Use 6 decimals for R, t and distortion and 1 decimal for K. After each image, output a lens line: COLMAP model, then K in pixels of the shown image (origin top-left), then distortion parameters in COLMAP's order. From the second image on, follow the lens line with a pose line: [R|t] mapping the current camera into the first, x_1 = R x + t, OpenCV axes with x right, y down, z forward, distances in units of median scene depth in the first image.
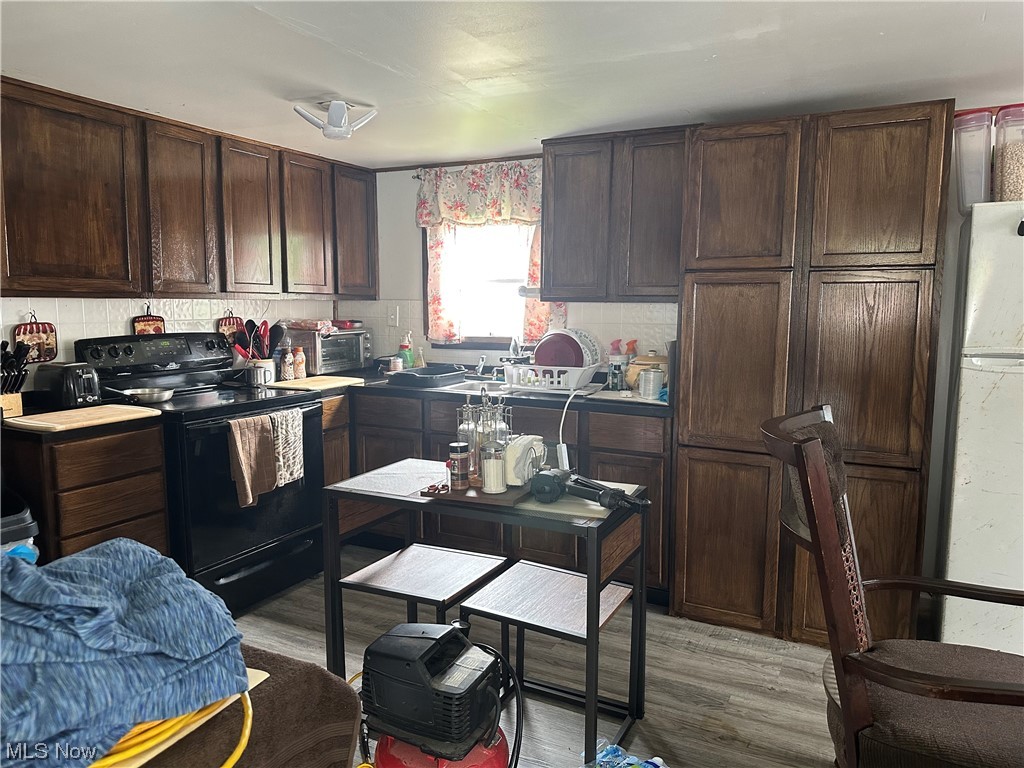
lens RADIAL K [[727.9, 0, 506.8], [0, 727.9, 390.2], [0, 0, 1]] dist [0.120616, -0.143322]
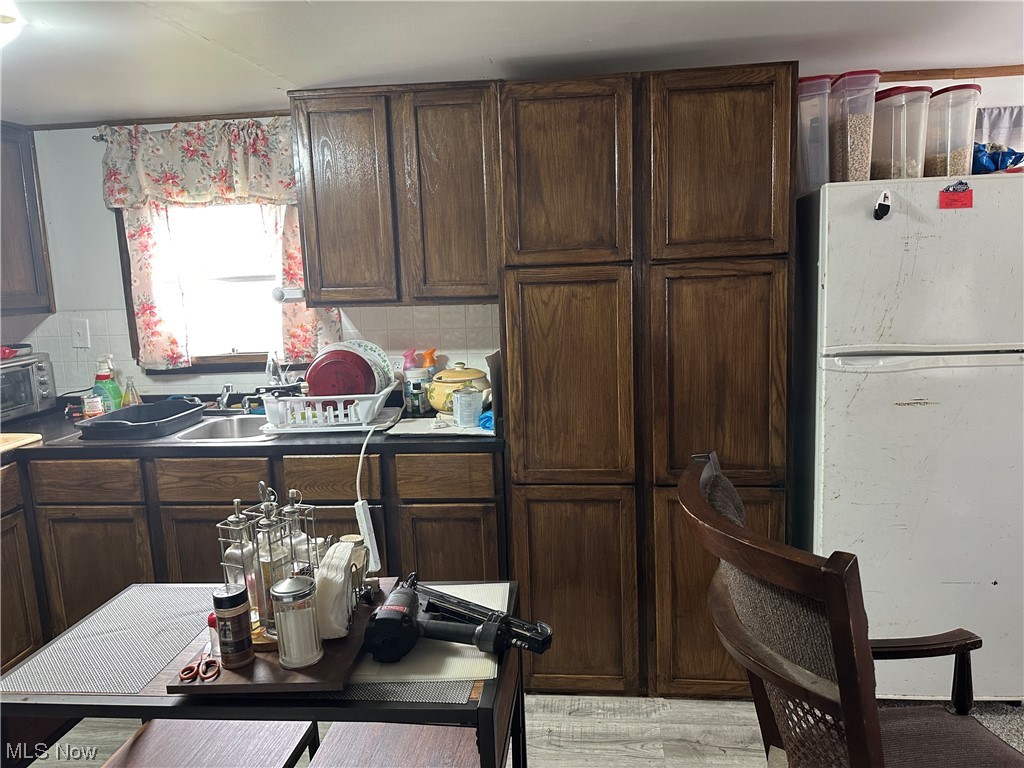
lens RADIAL K [[725.6, 0, 518.1], [0, 725.6, 382.0], [0, 0, 1]] dist [0.100719, -0.151211]
pose [[0.928949, -0.094830, 0.357856, -0.030278], [0.086059, 0.995471, 0.040398, -0.061824], [-0.360066, -0.006731, 0.932903, 0.237499]]
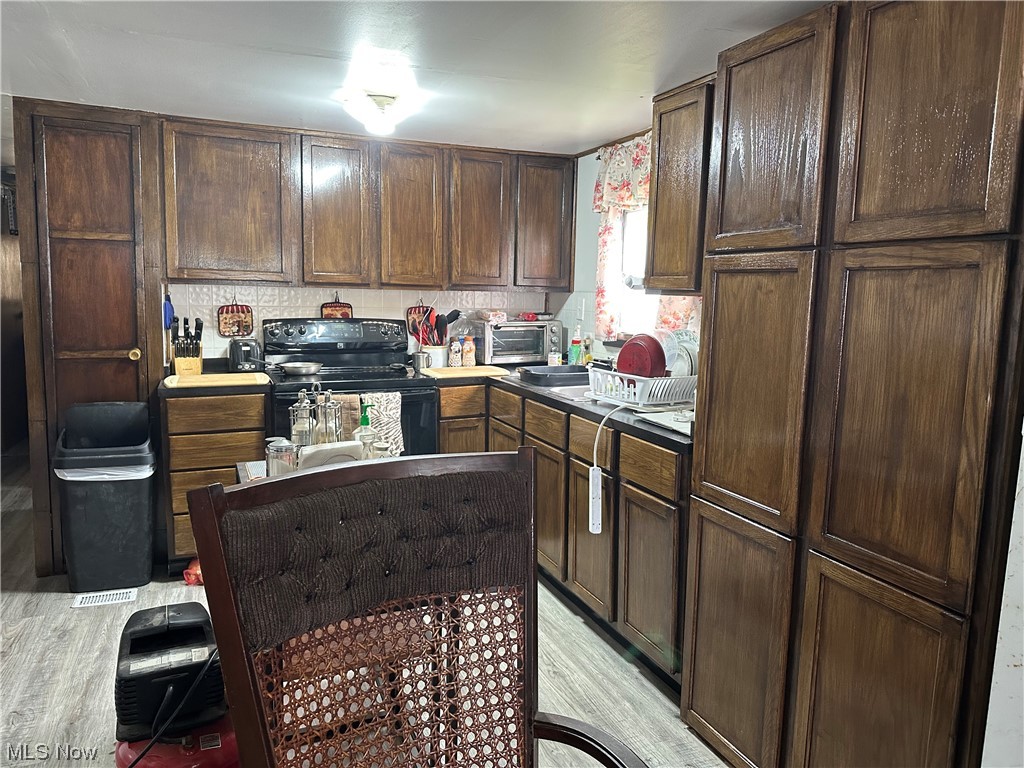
lens RADIAL K [[725.6, 0, 518.1], [0, 725.6, 382.0], [0, 0, 1]] dist [0.100719, -0.151211]
pose [[0.764719, 0.091349, -0.637856, 0.501130], [-0.093938, 0.995129, 0.029894, -0.036823], [0.637480, 0.037058, 0.769575, 0.299768]]
